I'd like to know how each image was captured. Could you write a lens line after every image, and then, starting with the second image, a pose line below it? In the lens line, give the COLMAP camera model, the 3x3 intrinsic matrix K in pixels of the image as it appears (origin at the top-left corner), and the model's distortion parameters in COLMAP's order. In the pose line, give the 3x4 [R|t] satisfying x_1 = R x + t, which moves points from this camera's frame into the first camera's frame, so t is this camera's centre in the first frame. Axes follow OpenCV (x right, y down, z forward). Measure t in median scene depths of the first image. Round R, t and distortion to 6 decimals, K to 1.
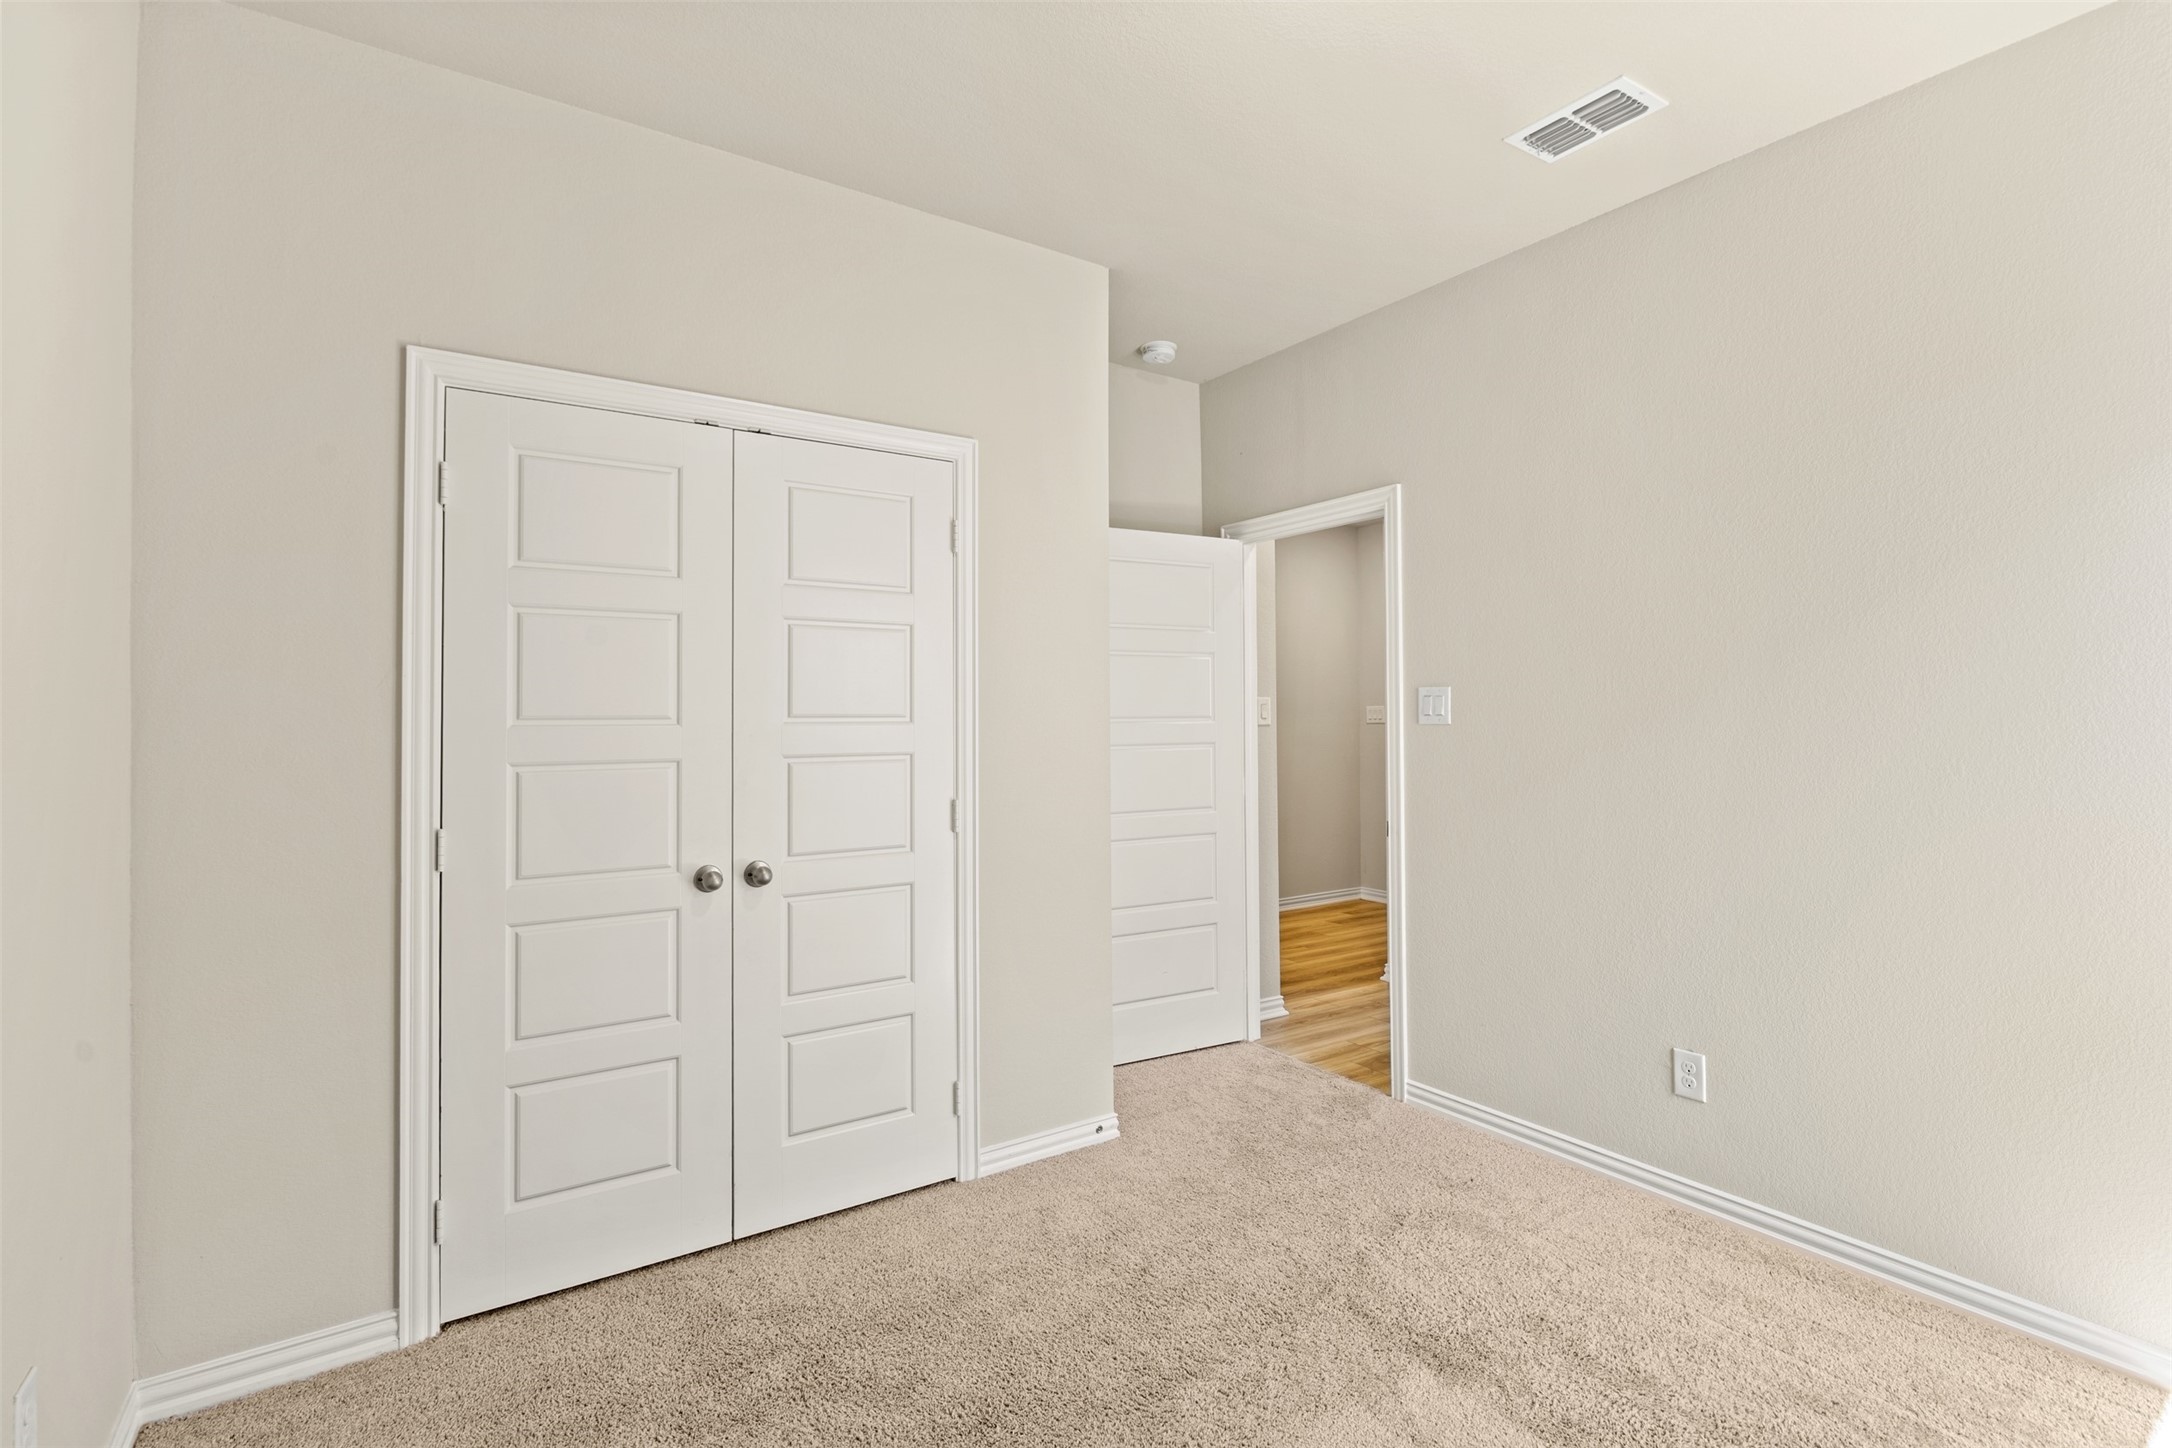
lens RADIAL K [[1025.7, 0, 1083.8], [0, 1025.7, 689.5], [0, 0, 1]] dist [-0.002668, -0.001009]
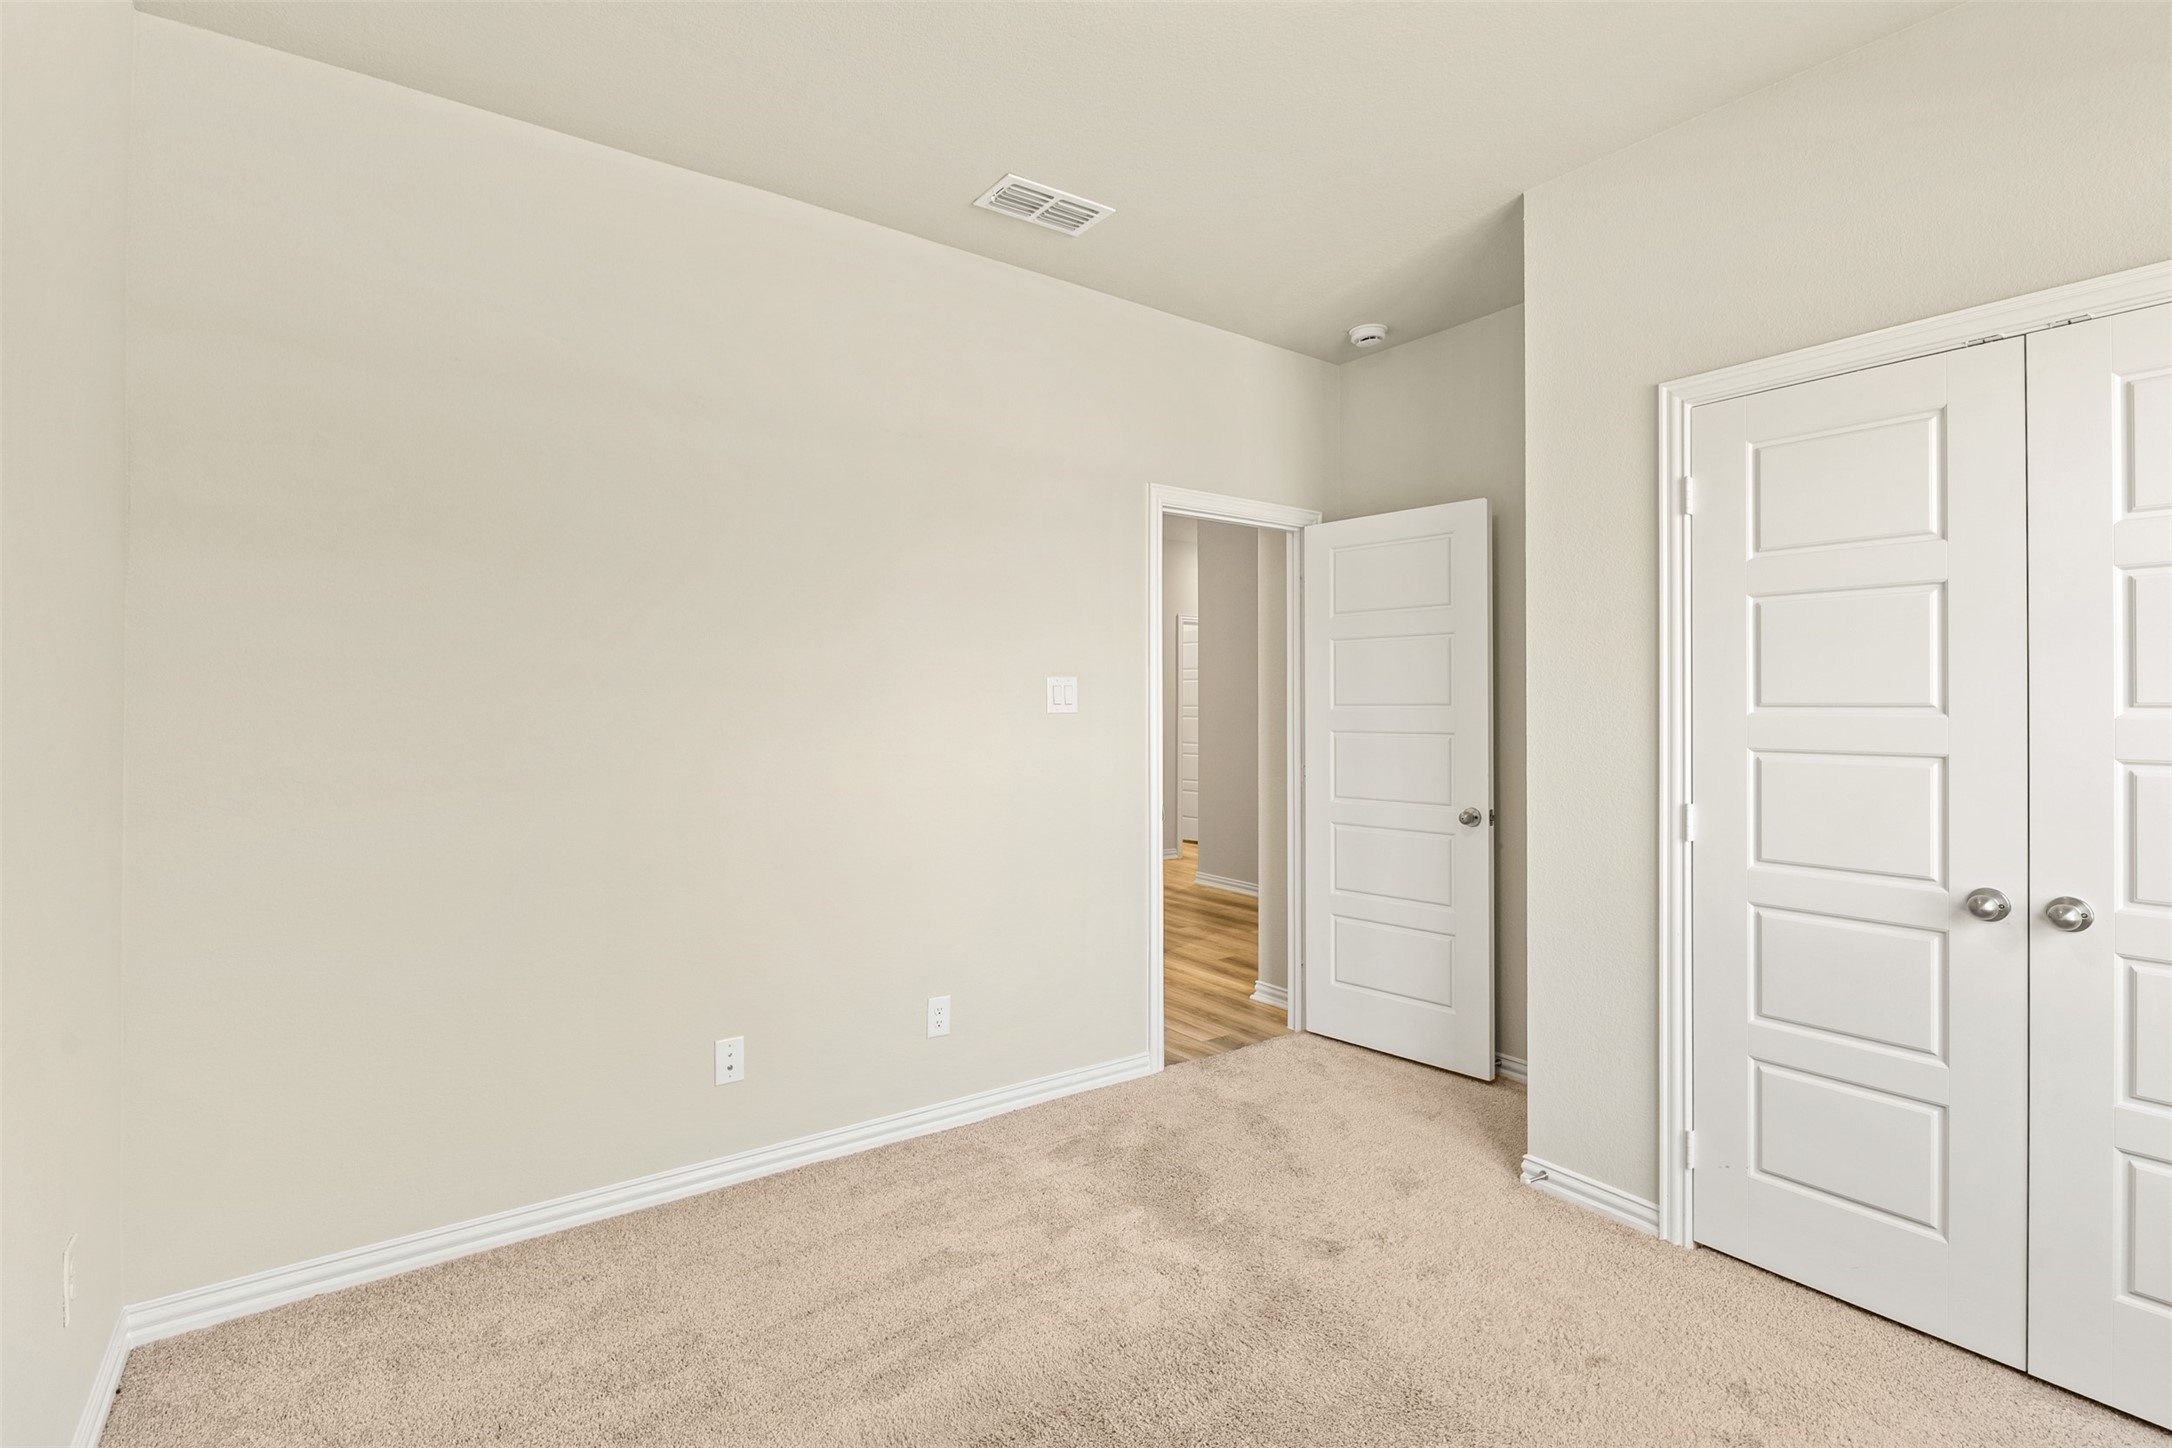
lens RADIAL K [[1016.0, 0, 1089.6], [0, 1016.0, 726.0], [0, 0, 1]] dist [-0.001062, -0.000704]
pose [[0.013459, 0.012954, -0.999826, 0.472932], [0.032473, 0.999383, 0.013385, 0.011684], [0.999382, -0.032648, 0.013030, 0.329015]]
